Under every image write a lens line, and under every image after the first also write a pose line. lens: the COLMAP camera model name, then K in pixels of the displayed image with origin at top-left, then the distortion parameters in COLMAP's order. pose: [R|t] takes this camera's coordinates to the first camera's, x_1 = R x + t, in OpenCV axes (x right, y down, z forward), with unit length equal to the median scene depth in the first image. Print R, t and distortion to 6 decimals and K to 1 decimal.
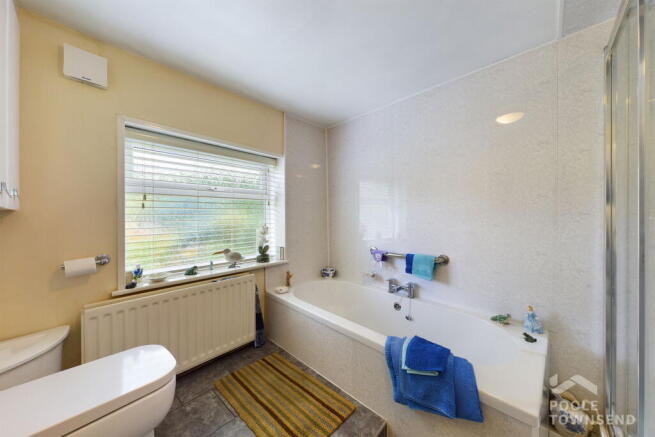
lens RADIAL K [[228.9, 0, 327.5], [0, 228.9, 218.5], [0, 0, 1]] dist [0.001578, 0.000013]
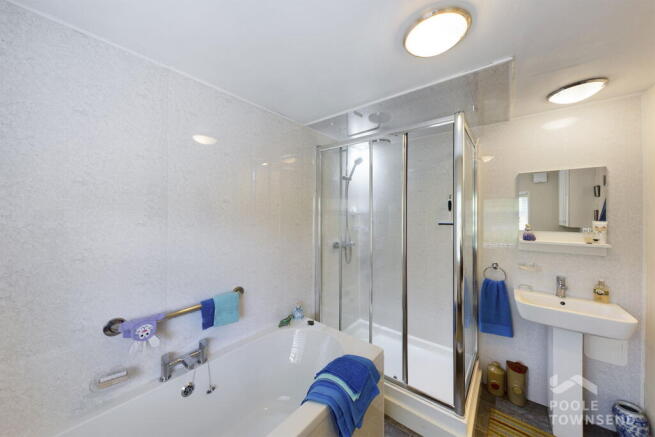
lens RADIAL K [[228.9, 0, 327.5], [0, 228.9, 218.5], [0, 0, 1]] dist [0.001578, 0.000013]
pose [[-0.120934, -0.003664, 0.992654, -0.392555], [0.003963, 0.999983, 0.004174, -0.101201], [-0.992653, 0.004439, -0.120918, 0.714066]]
